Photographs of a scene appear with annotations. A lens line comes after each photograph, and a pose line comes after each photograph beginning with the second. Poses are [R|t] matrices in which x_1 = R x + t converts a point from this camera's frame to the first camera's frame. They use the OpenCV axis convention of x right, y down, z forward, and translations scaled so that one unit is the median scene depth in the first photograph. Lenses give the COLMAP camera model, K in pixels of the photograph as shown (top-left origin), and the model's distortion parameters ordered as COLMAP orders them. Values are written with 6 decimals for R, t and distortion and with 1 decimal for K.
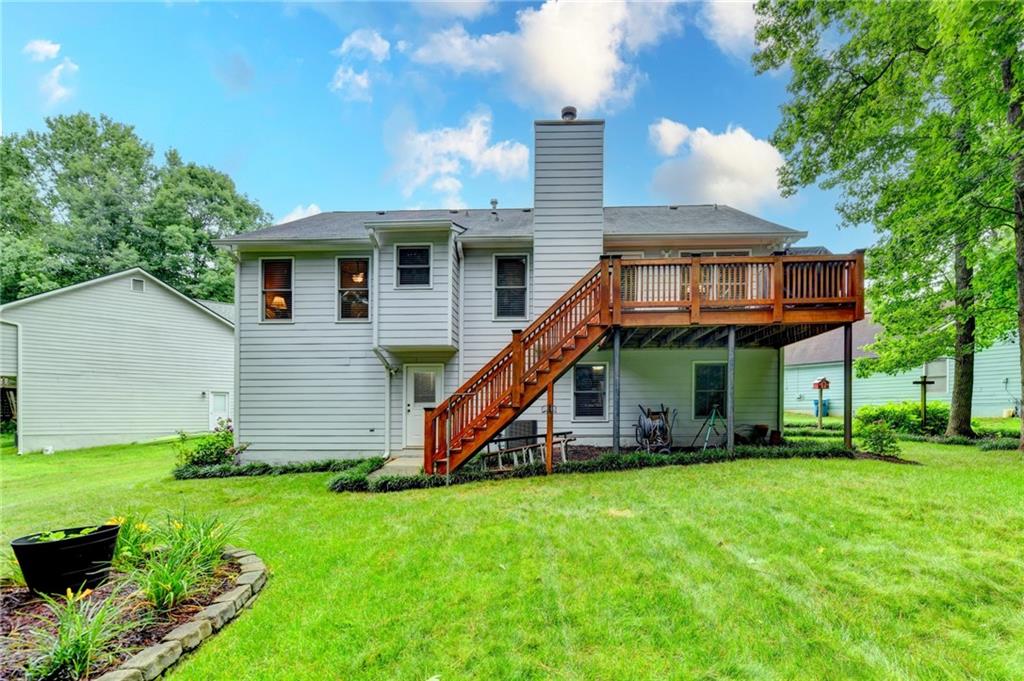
lens RADIAL K [[459.8, 0, 511.5], [0, 459.8, 420.0], [0, 0, 1]] dist [-0.004290, -0.000876]
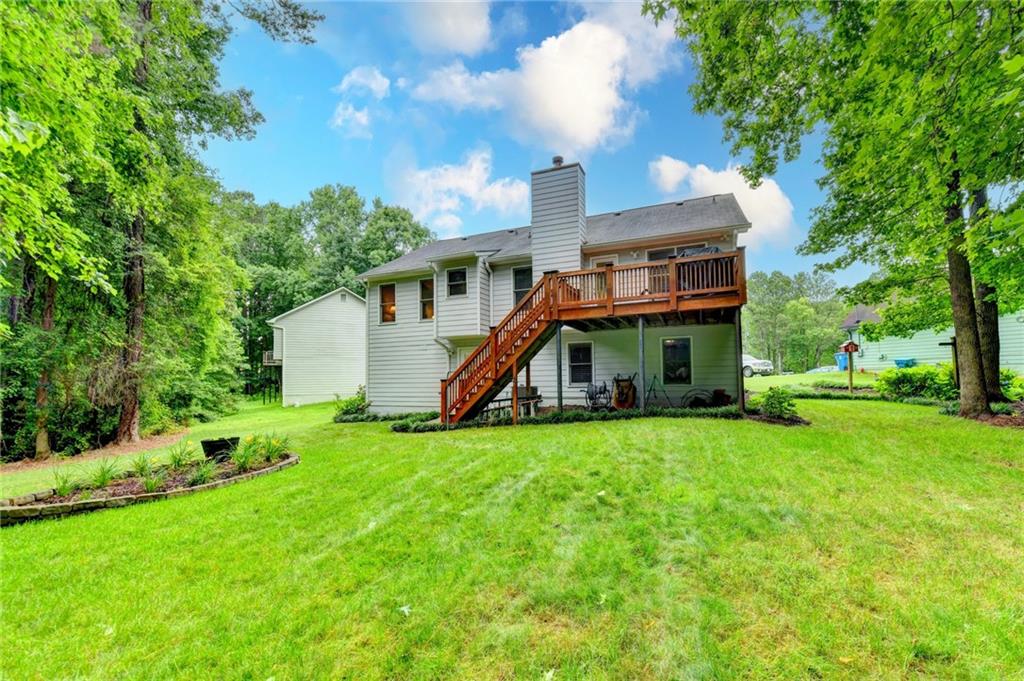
lens RADIAL K [[436.9, 0, 539.1], [0, 436.9, 360.3], [0, 0, 1]] dist [-0.003003, -0.000685]
pose [[0.933409, -0.025272, -0.357923, 0.503561], [0.009803, 0.998940, -0.044969, -0.017090], [0.358680, 0.038466, 0.932668, -0.199665]]
